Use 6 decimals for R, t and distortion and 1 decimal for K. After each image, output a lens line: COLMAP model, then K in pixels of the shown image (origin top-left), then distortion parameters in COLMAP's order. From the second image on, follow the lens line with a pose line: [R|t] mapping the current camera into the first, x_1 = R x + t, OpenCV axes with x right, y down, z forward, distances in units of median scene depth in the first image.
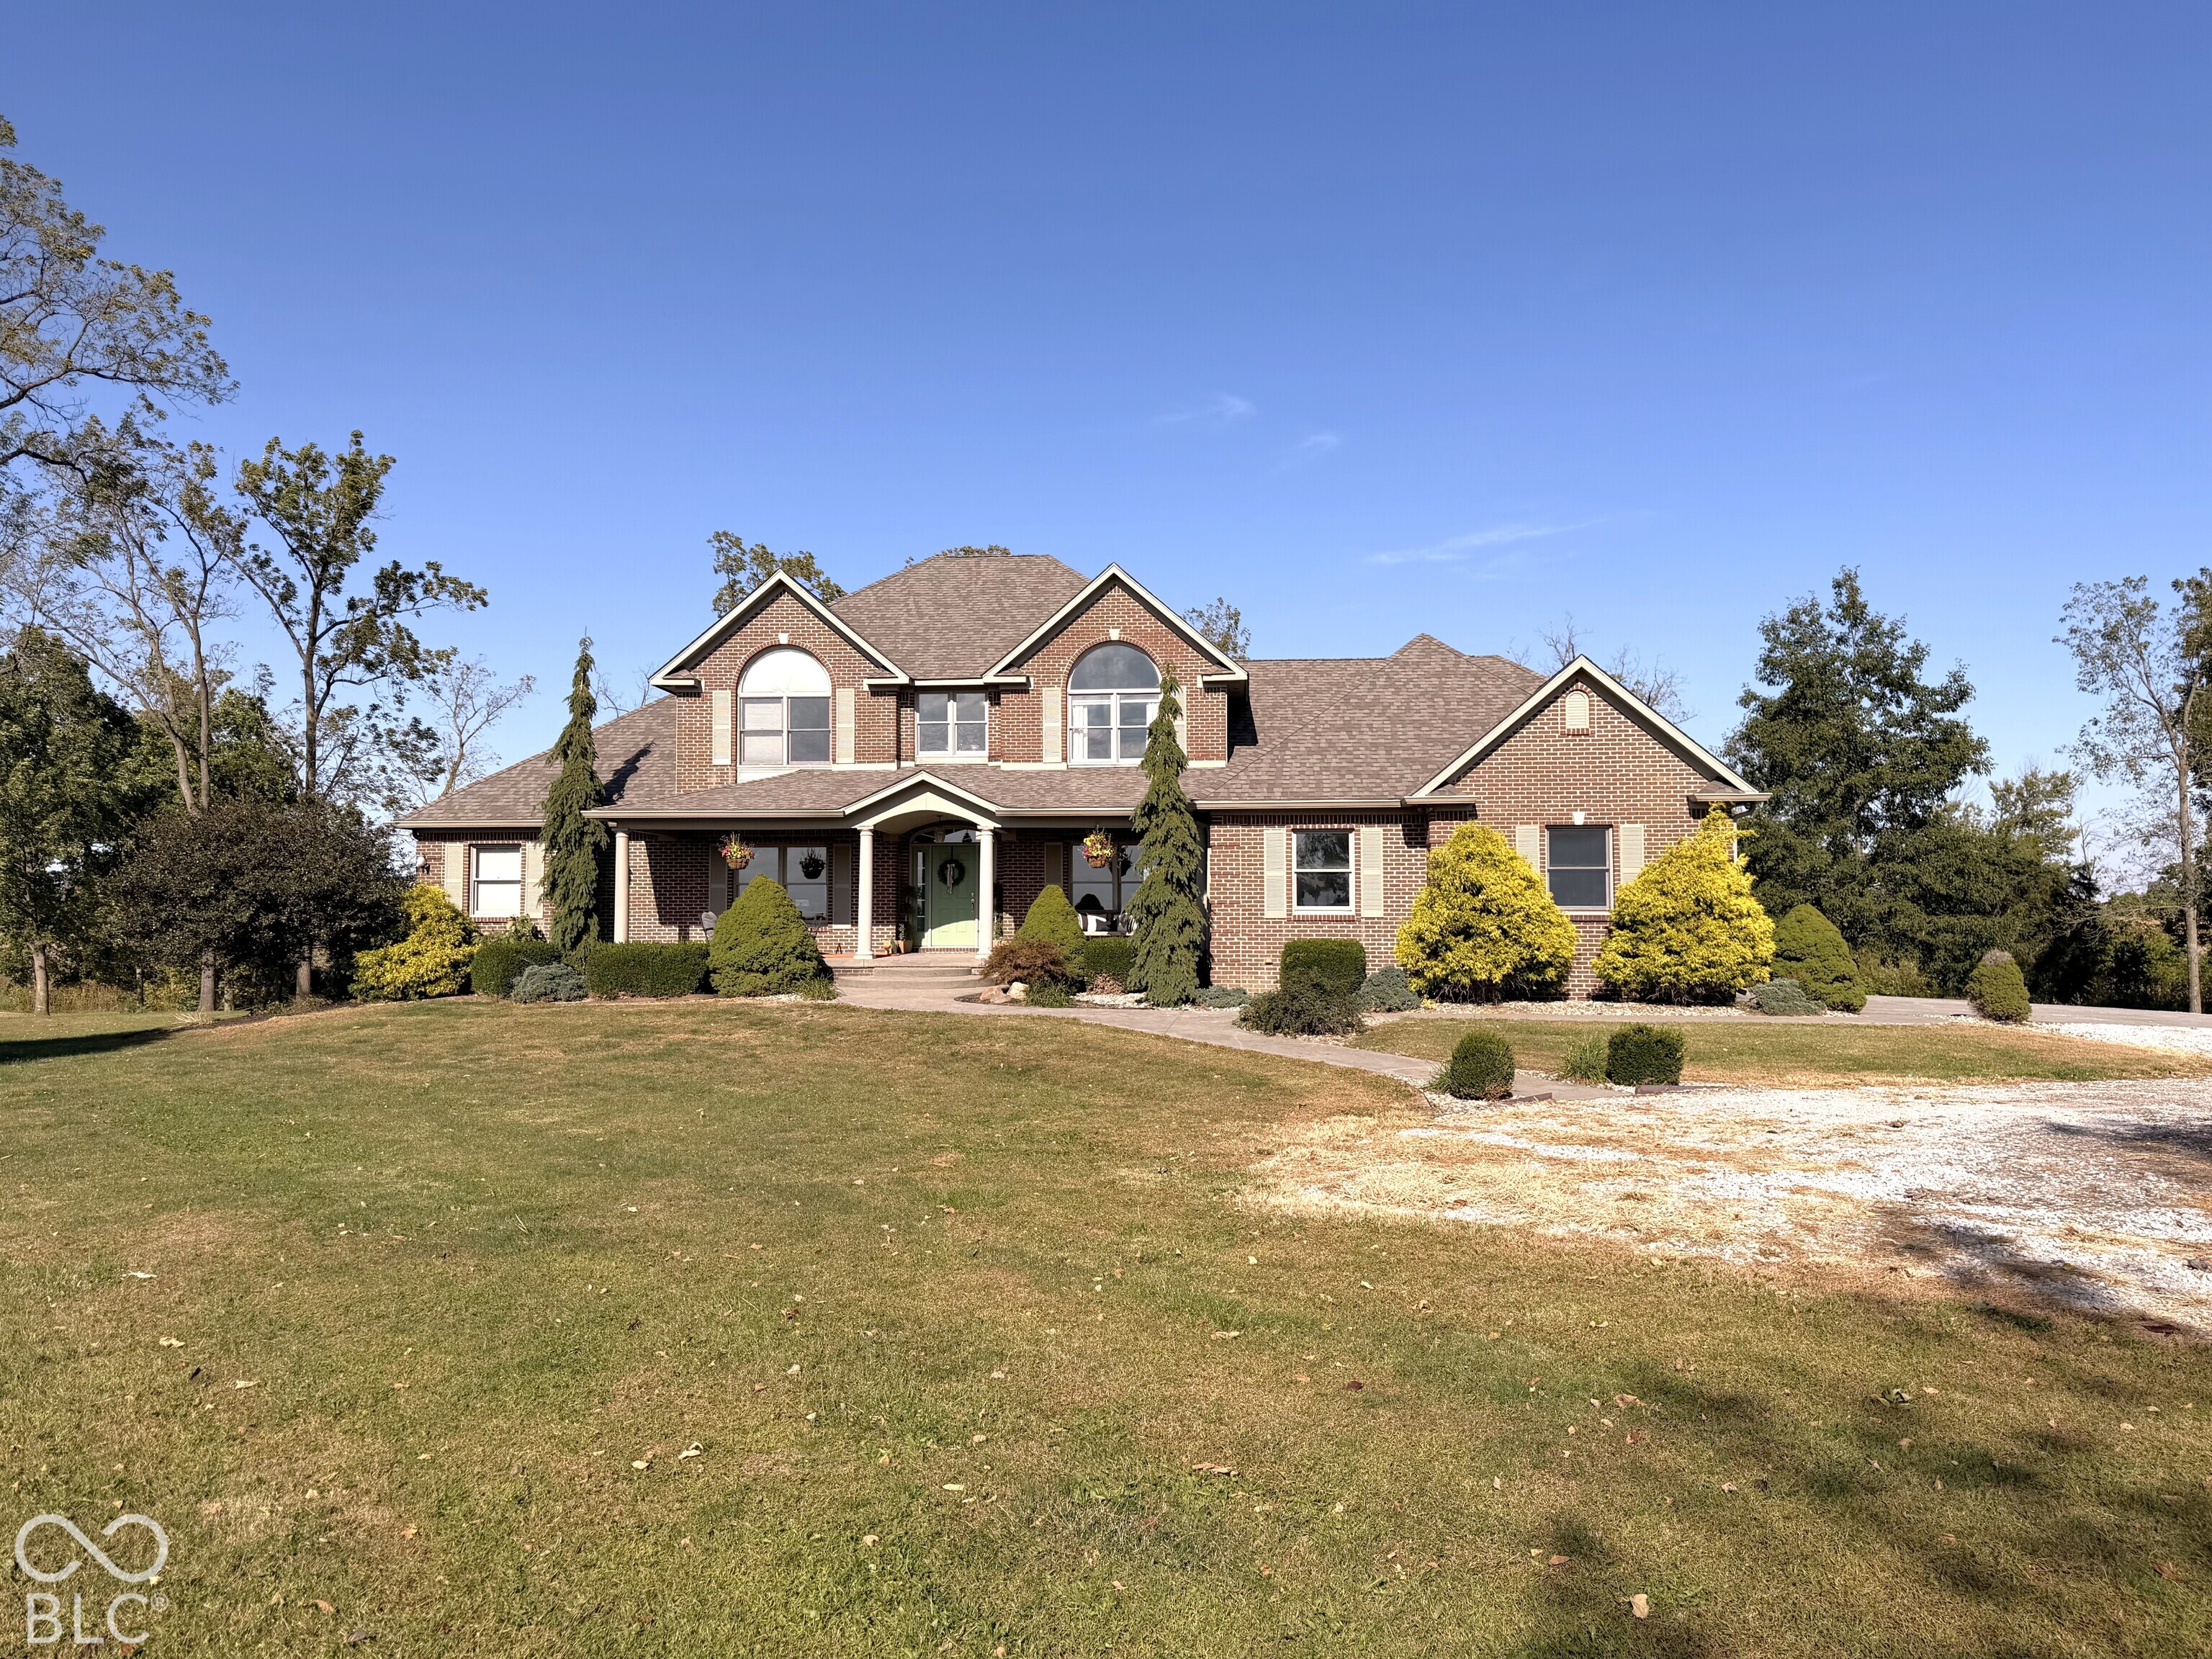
lens RADIAL K [[1664.0, 0, 1106.0], [0, 1664.0, 829.5], [0, 0, 1]] dist [-0.000495, -0.000140]
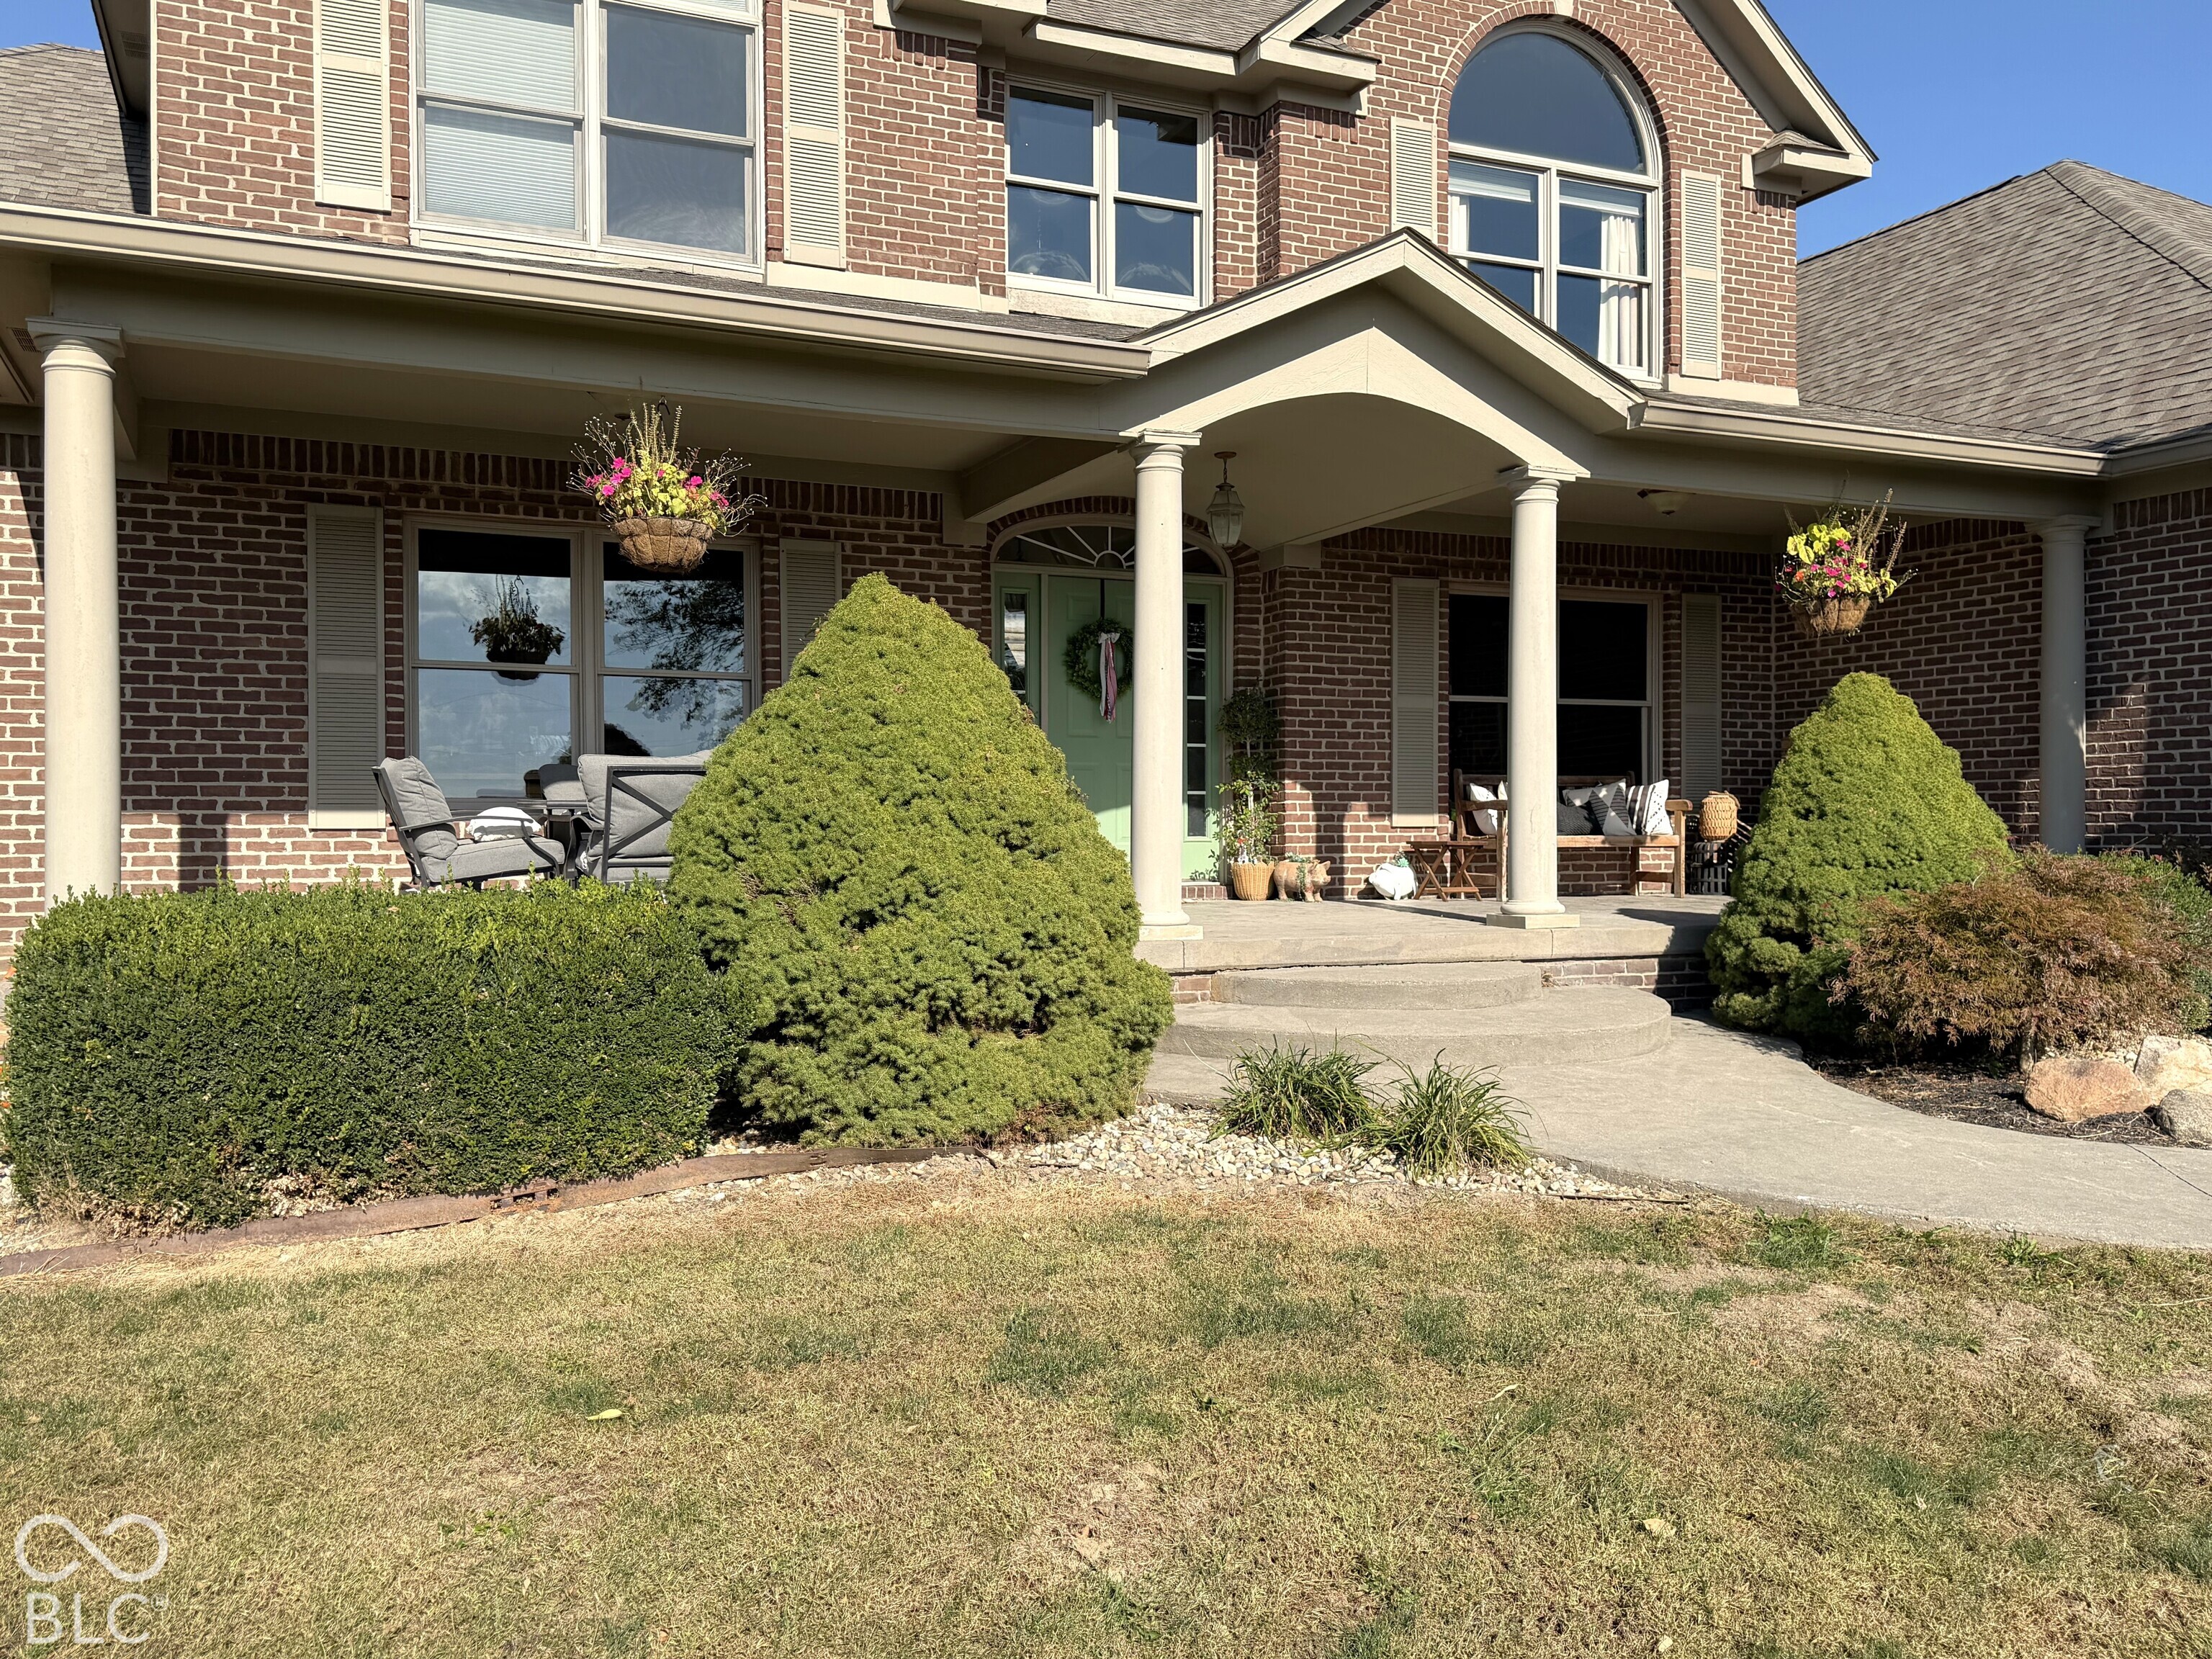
lens RADIAL K [[1858.9, 0, 1106.0], [0, 1858.9, 829.5], [0, 0, 1]] dist [0.004530, 0.001068]
pose [[0.878278, -0.000871, 0.478150, -0.270635], [-0.022674, 0.998798, 0.043467, 0.044287], [-0.477613, -0.049018, 0.877202, 0.691257]]
